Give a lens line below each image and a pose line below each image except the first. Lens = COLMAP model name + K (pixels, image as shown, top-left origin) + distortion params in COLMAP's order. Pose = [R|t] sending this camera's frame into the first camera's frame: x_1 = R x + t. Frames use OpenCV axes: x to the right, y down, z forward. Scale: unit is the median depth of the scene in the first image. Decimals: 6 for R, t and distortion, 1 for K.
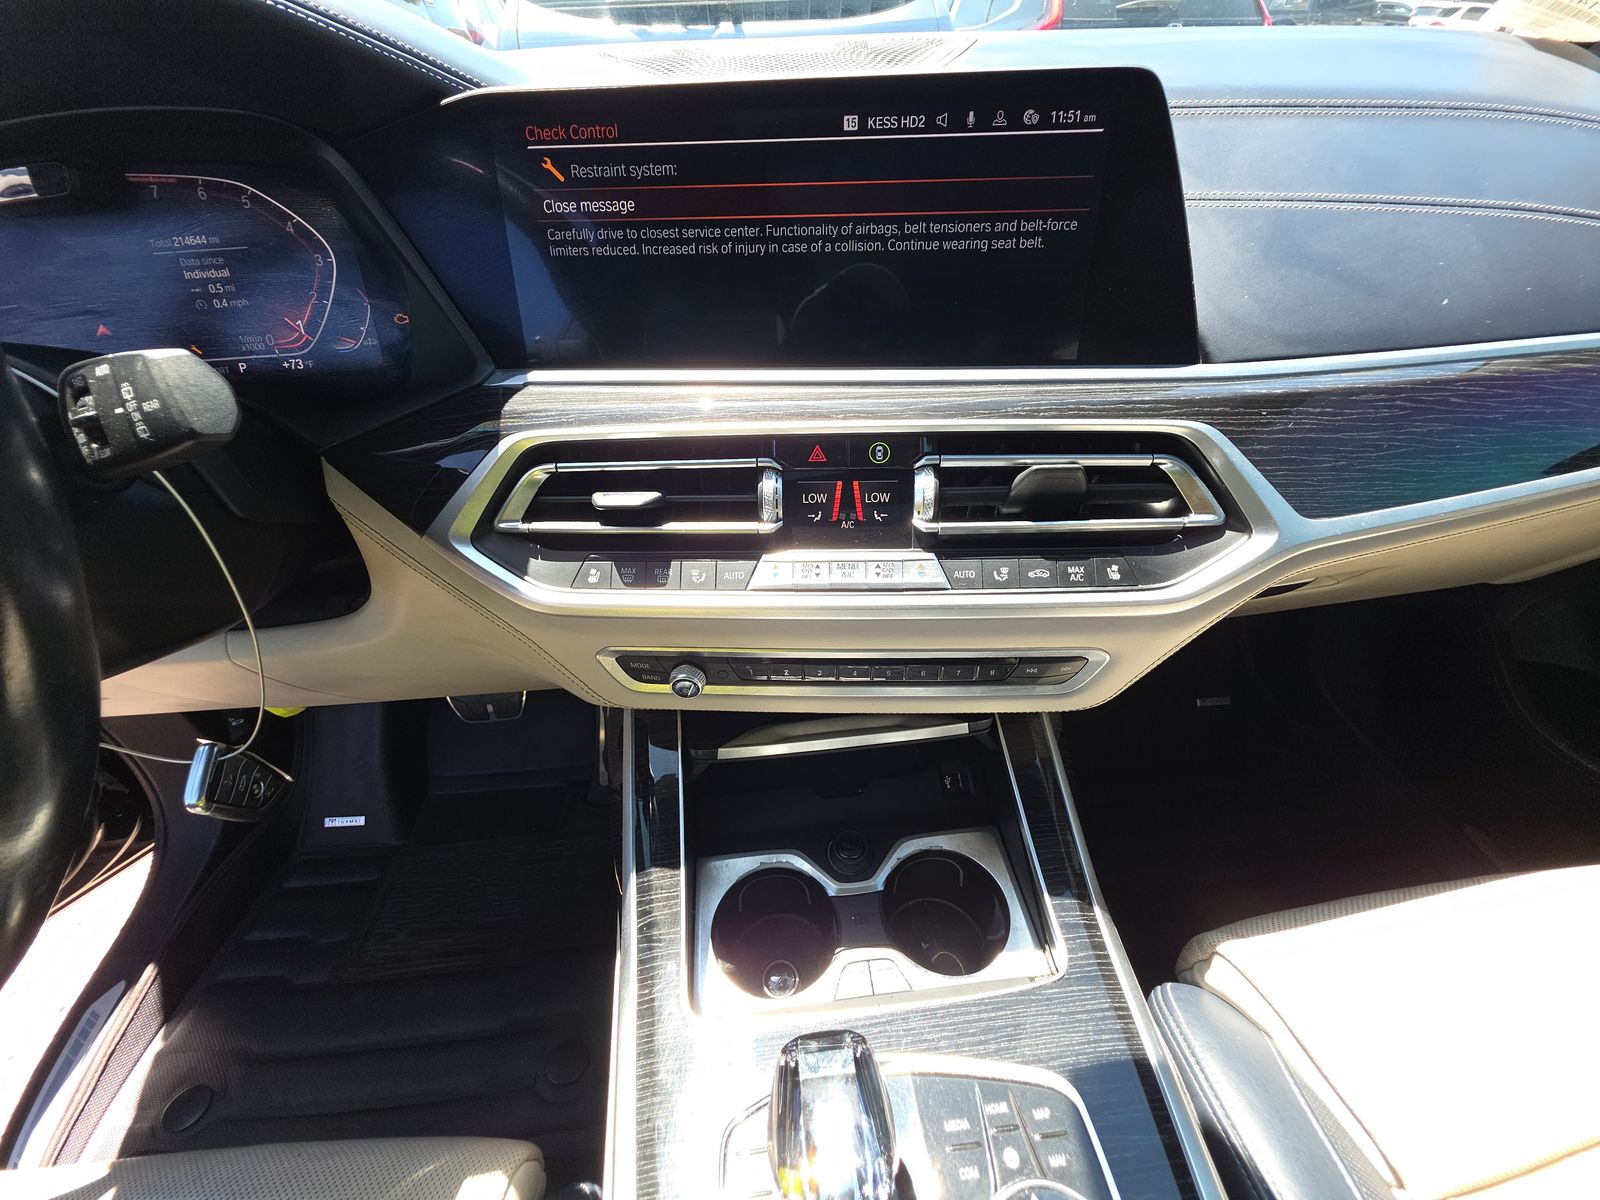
lens RADIAL K [[643.0, 0, 793.7], [0, 643.0, 601.2], [0, 0, 1]] dist [0.007012, -0.002124]
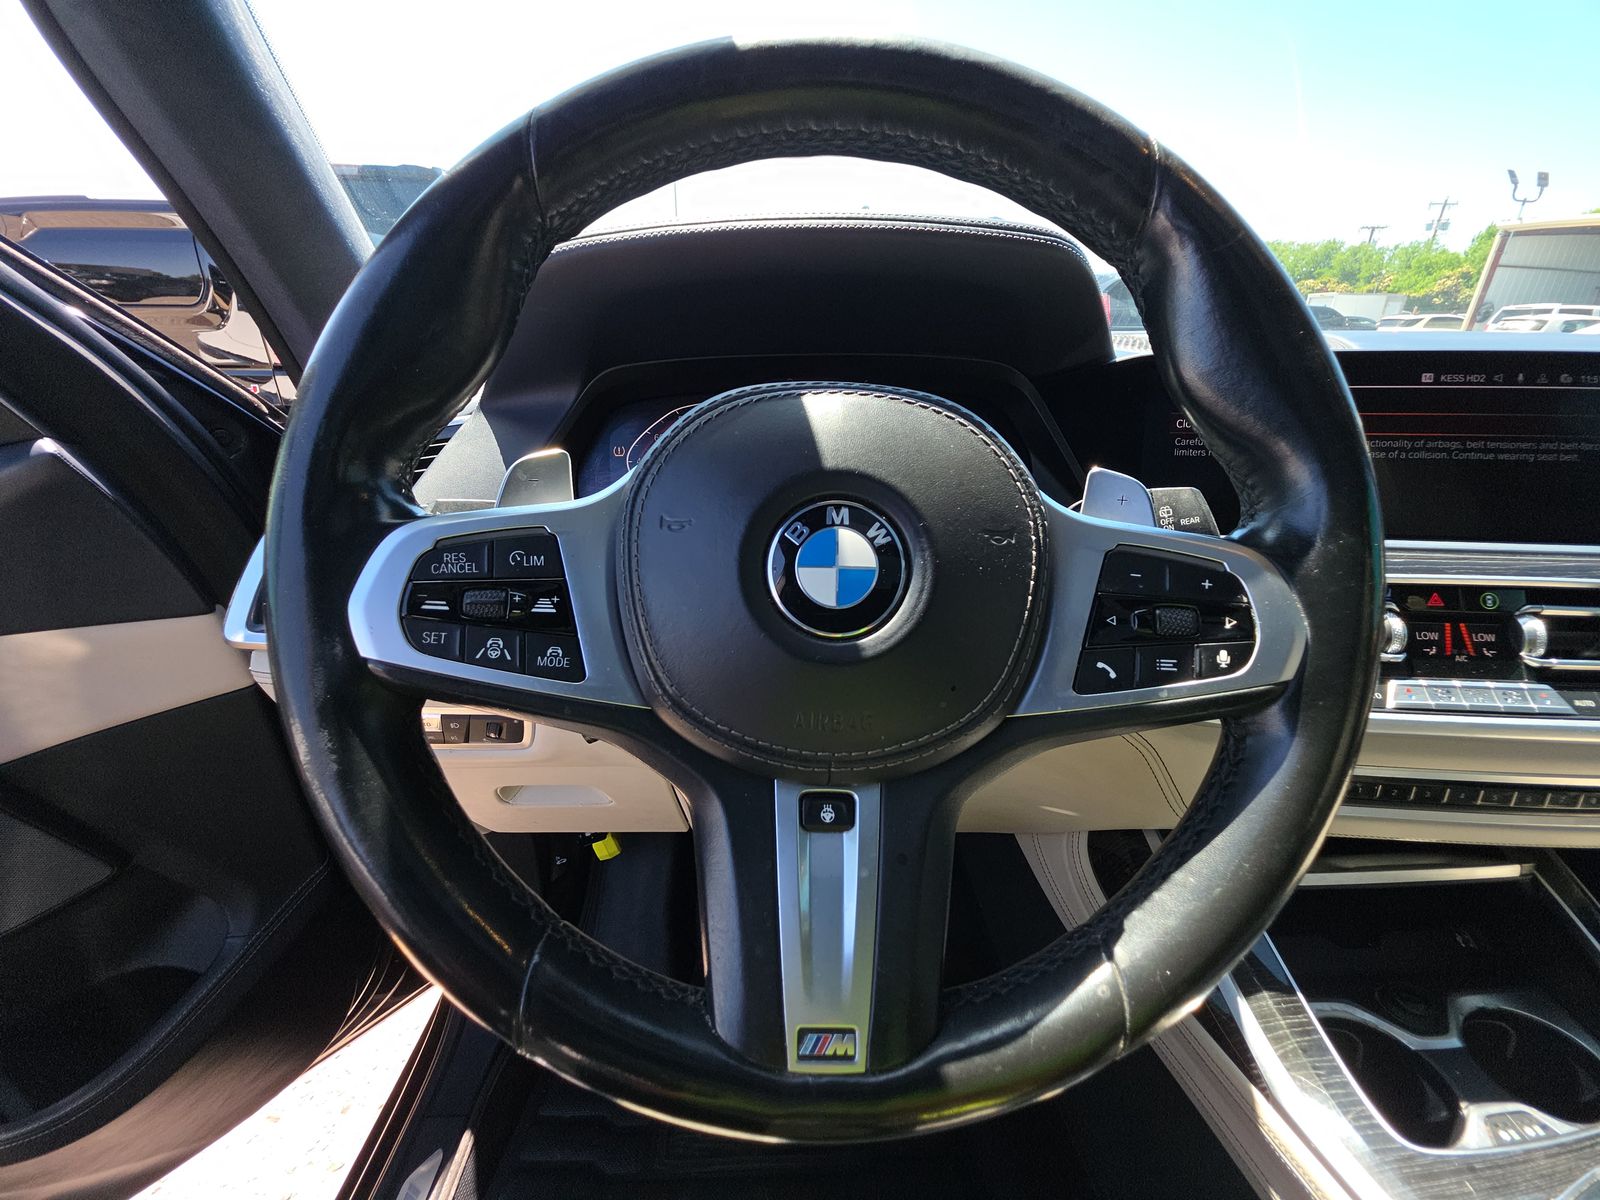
lens RADIAL K [[643.0, 0, 799.9], [0, 643.0, 595.7], [0, 0, 1]] dist [0.007012, -0.002124]
pose [[0.997883, 0.043592, -0.048267, -1.122291], [-0.056722, 0.946409, -0.317952, 0.229040], [0.031820, 0.320016, 0.946877, -0.225136]]
